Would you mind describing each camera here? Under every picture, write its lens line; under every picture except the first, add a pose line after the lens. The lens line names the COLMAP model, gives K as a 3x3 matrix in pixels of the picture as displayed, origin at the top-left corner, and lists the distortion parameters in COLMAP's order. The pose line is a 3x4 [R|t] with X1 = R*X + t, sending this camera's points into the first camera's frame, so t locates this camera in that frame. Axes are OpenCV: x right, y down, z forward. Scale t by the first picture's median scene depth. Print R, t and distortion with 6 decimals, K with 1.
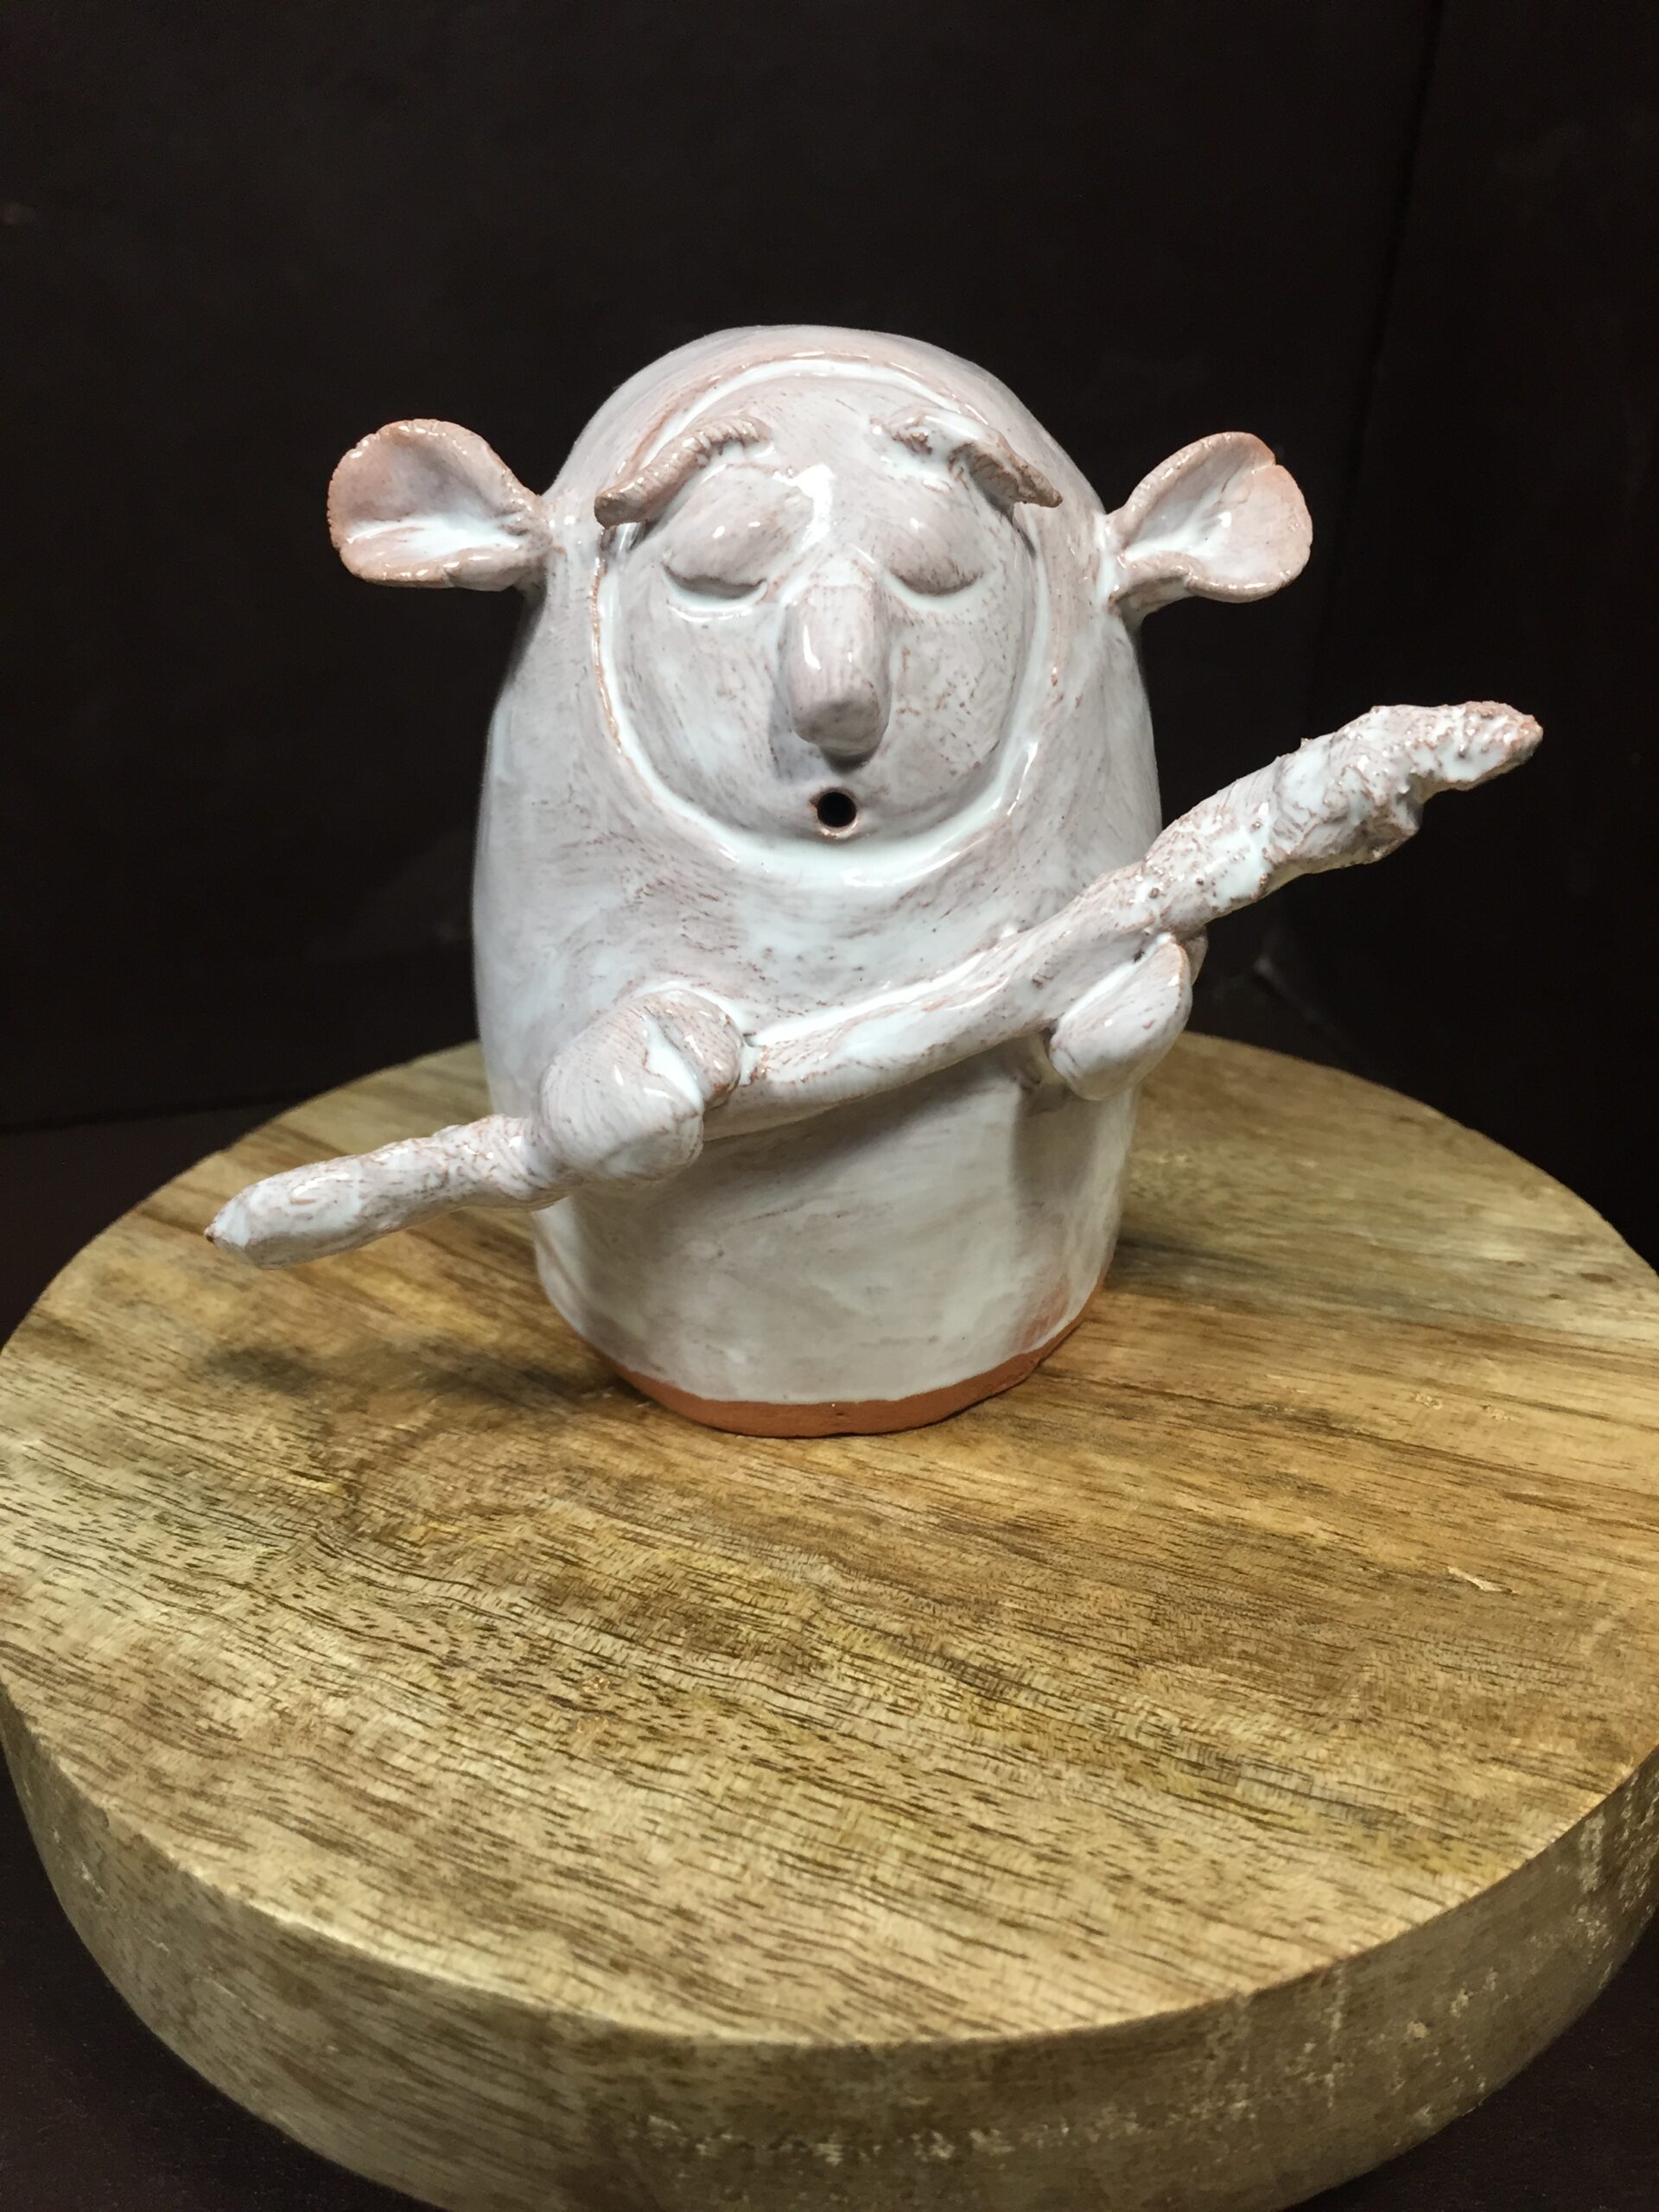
lens RADIAL K [[1944.5, 0, 821.8], [0, 1944.5, 1123.1], [0, 0, 1]] dist [0.056477, -0.128999]
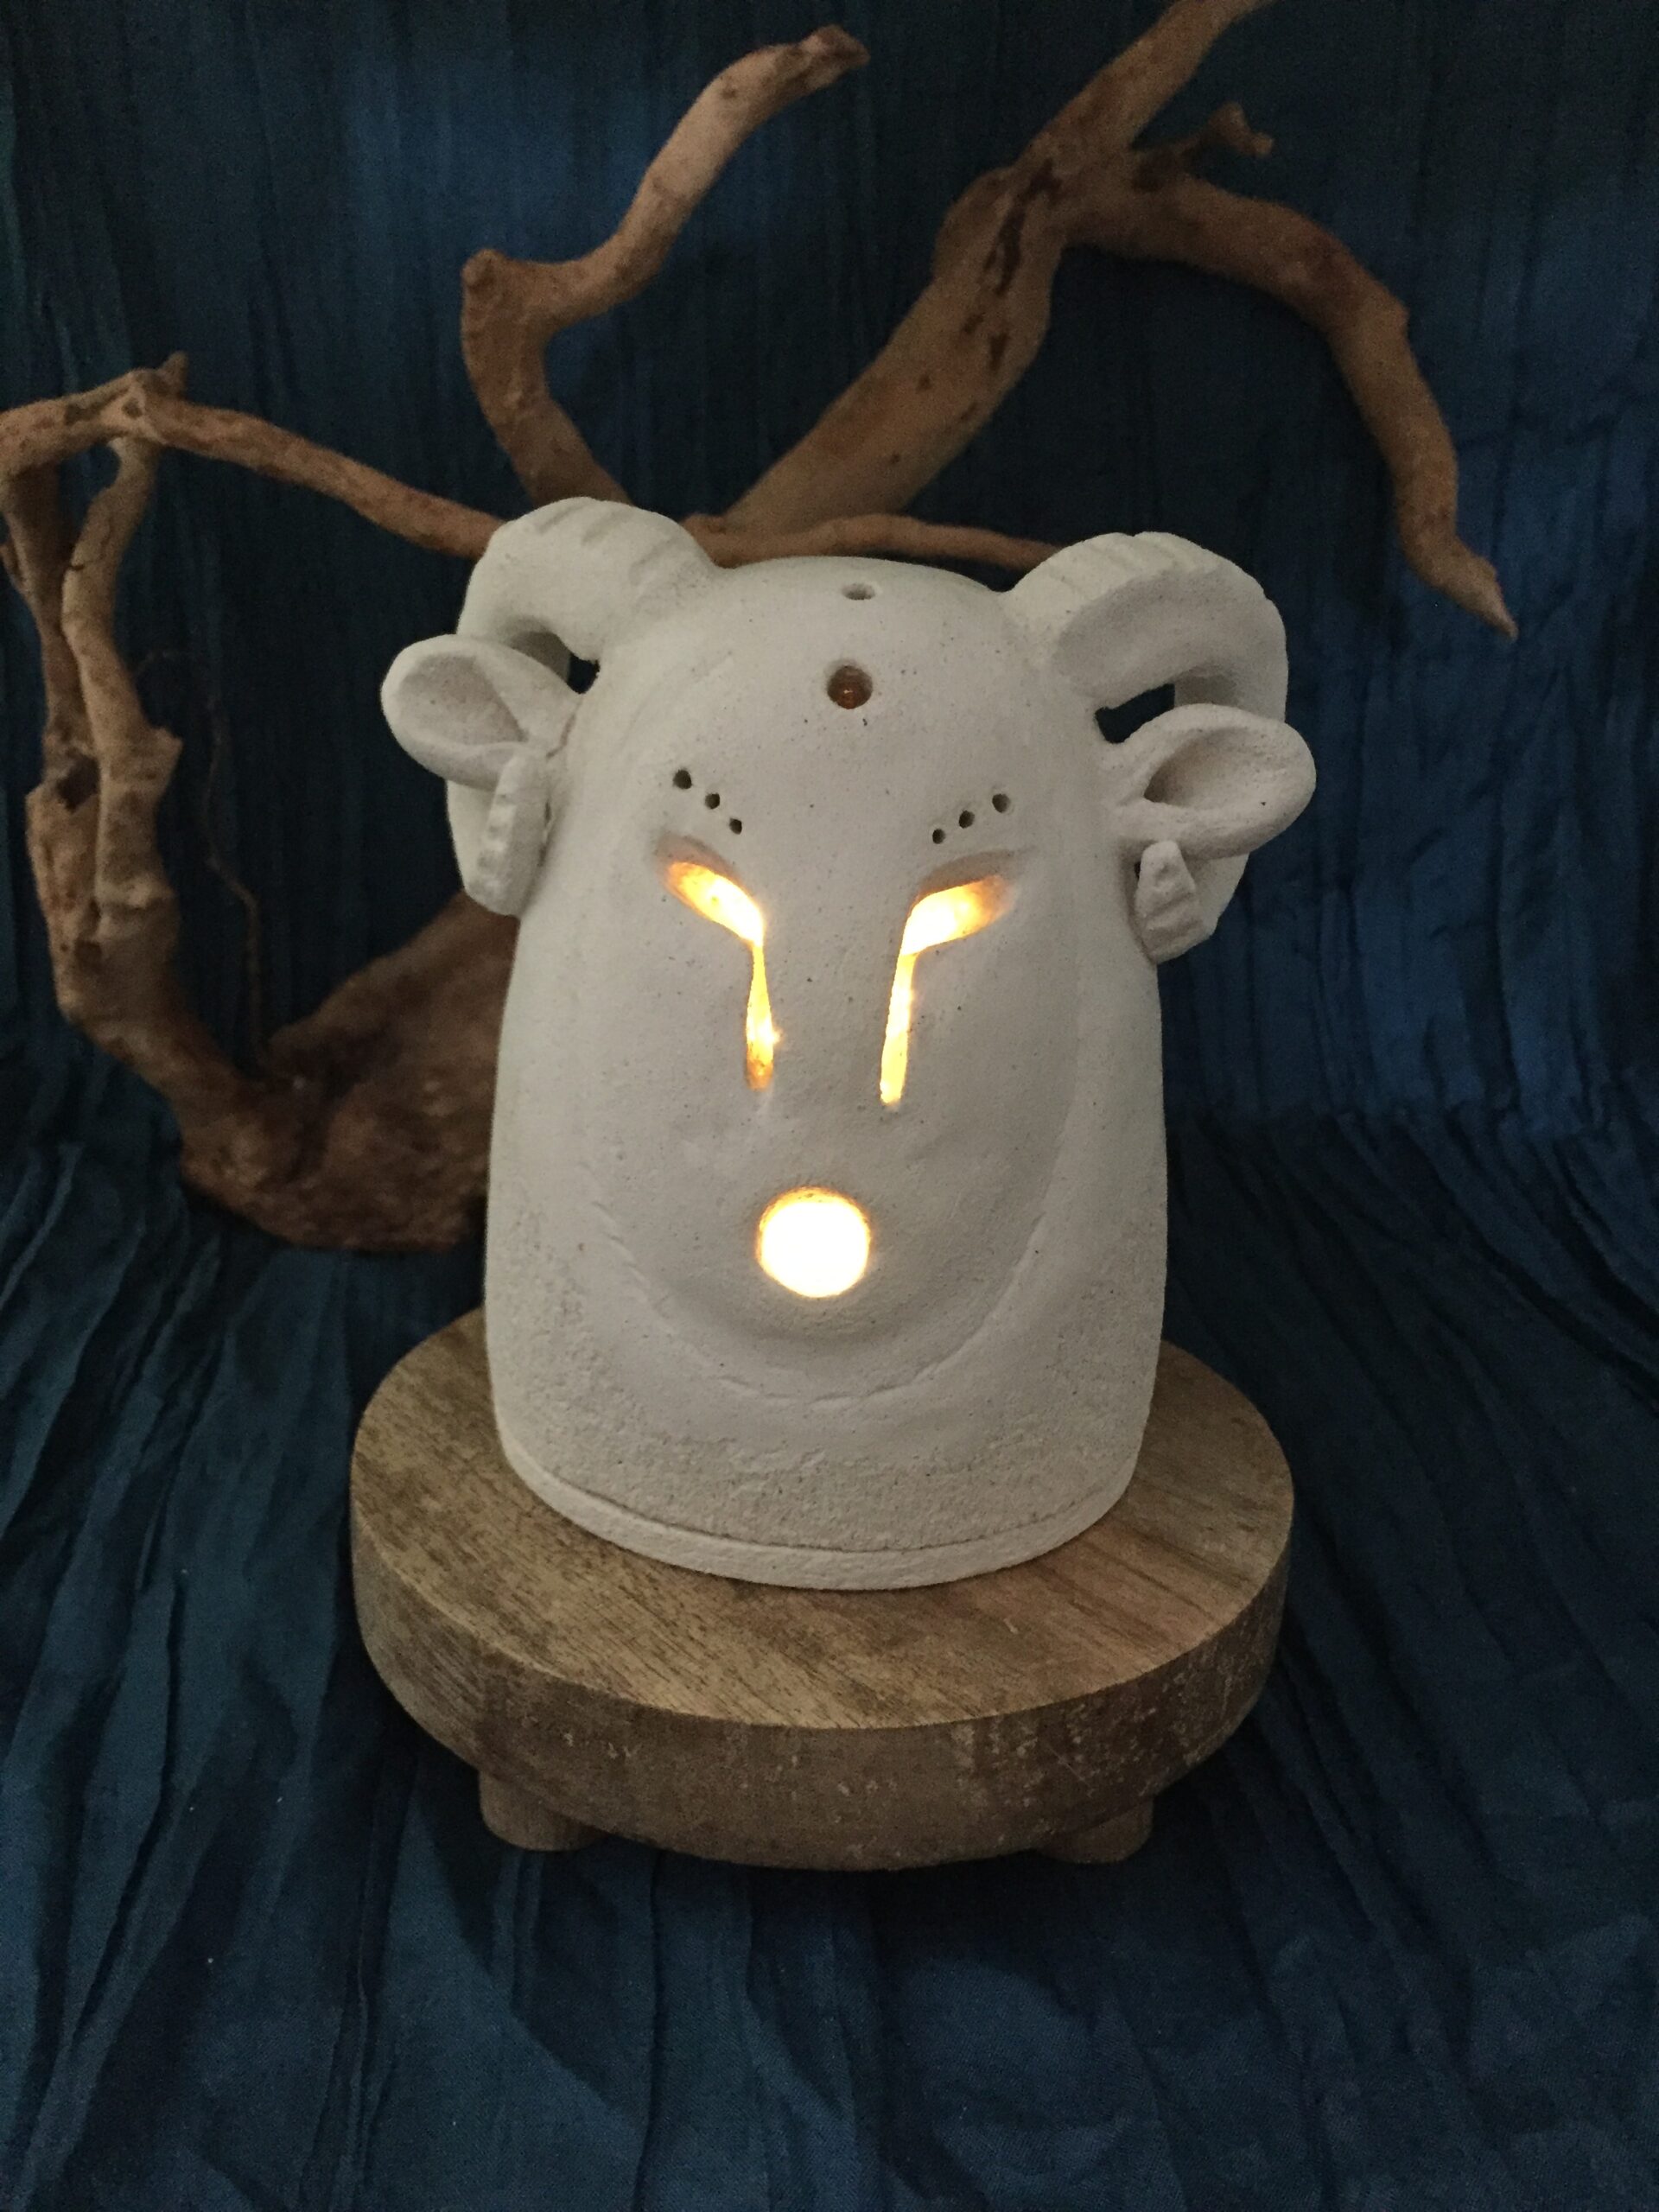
lens RADIAL K [[1944.5, 0, 839.0], [0, 1944.5, 1099.2], [0, 0, 1]] dist [0.056477, -0.128999]
pose [[0.909293, 0.191169, -0.369649, 0.944596], [-0.239915, 0.966587, -0.090281, -0.058964], [0.340039, 0.170776, 0.924775, -1.070861]]
